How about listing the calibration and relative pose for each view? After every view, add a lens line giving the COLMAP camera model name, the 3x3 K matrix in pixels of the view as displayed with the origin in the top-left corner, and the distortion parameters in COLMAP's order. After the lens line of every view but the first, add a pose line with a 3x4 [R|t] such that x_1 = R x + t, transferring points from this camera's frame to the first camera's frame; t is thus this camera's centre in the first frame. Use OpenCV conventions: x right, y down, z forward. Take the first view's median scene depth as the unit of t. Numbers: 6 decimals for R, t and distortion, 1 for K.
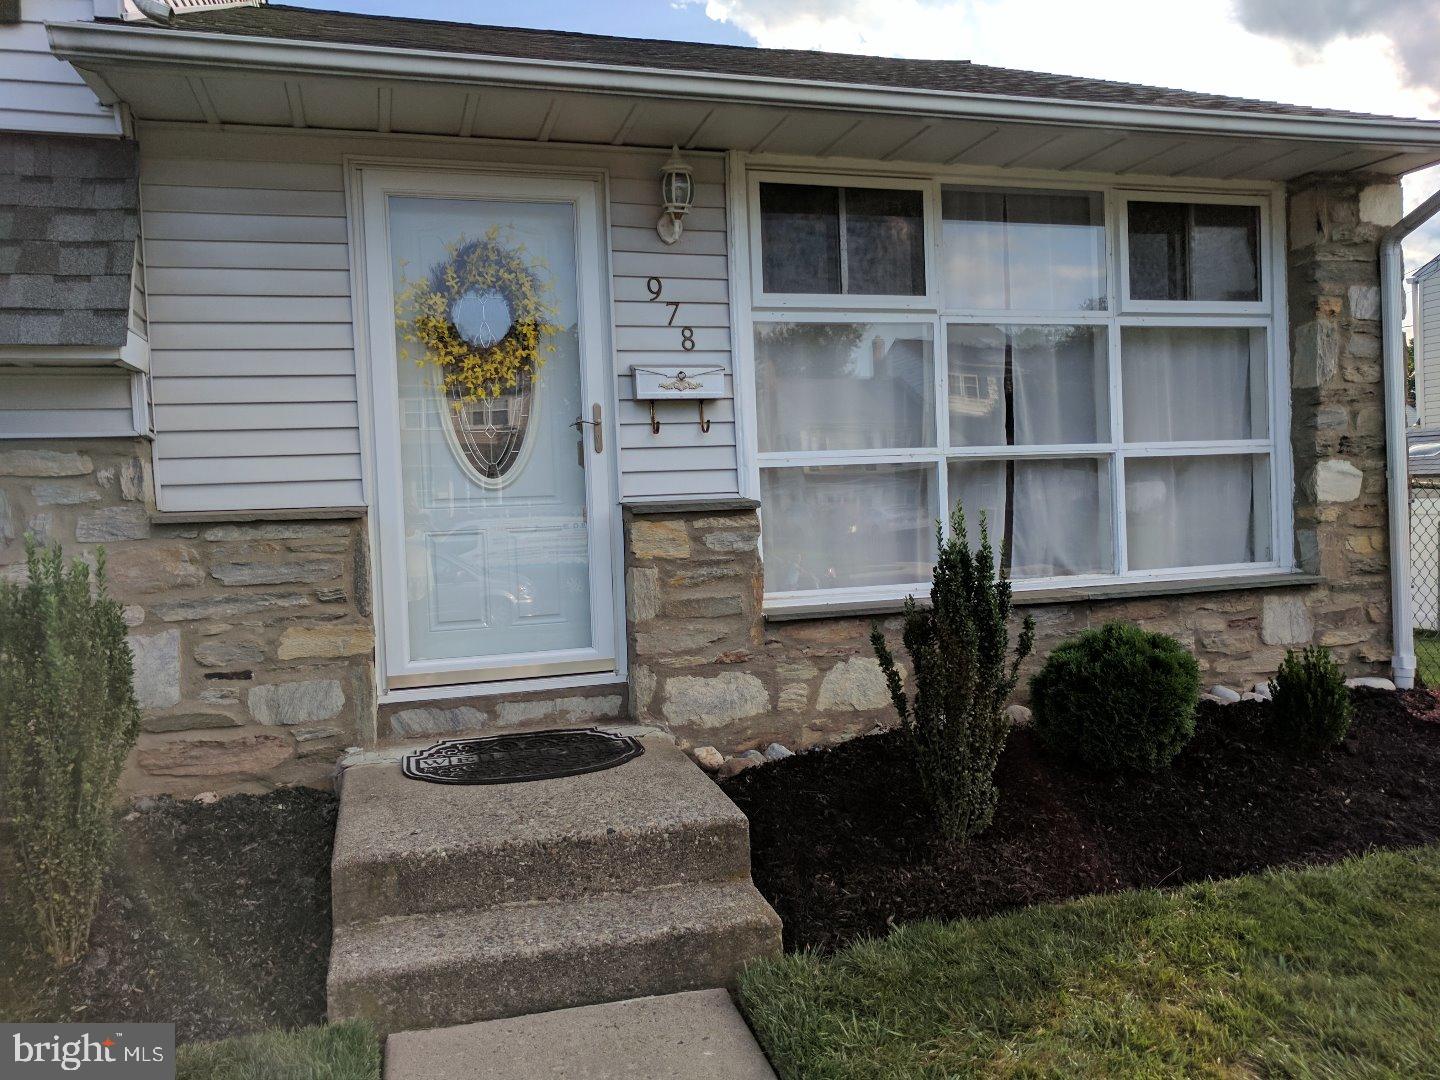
lens RADIAL K [[1081.6, 0, 723.8], [0, 1081.6, 552.8], [0, 0, 1]] dist [0.007051, 0.007356]
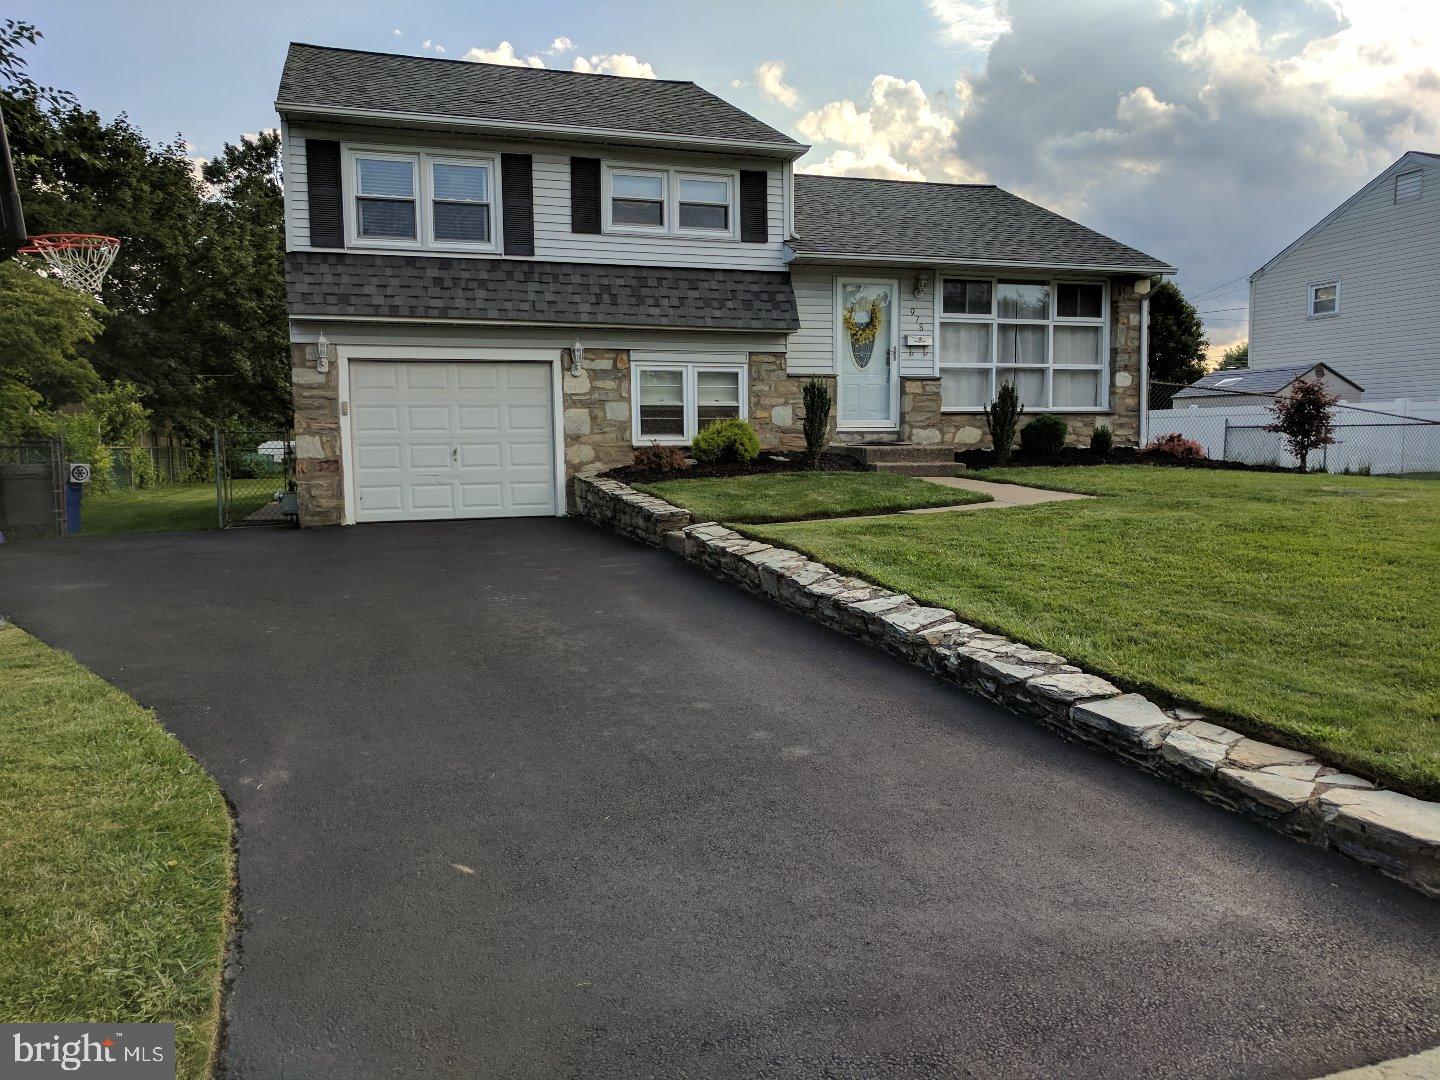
lens RADIAL K [[1081.6, 0, 718.7], [0, 1081.6, 527.9], [0, 0, 1]] dist [0.007051, 0.007356]
pose [[0.999183, 0.030278, 0.026778, -0.713799], [-0.031478, 0.998464, 0.045594, 0.279917], [-0.025356, -0.046399, 0.998601, -2.285897]]
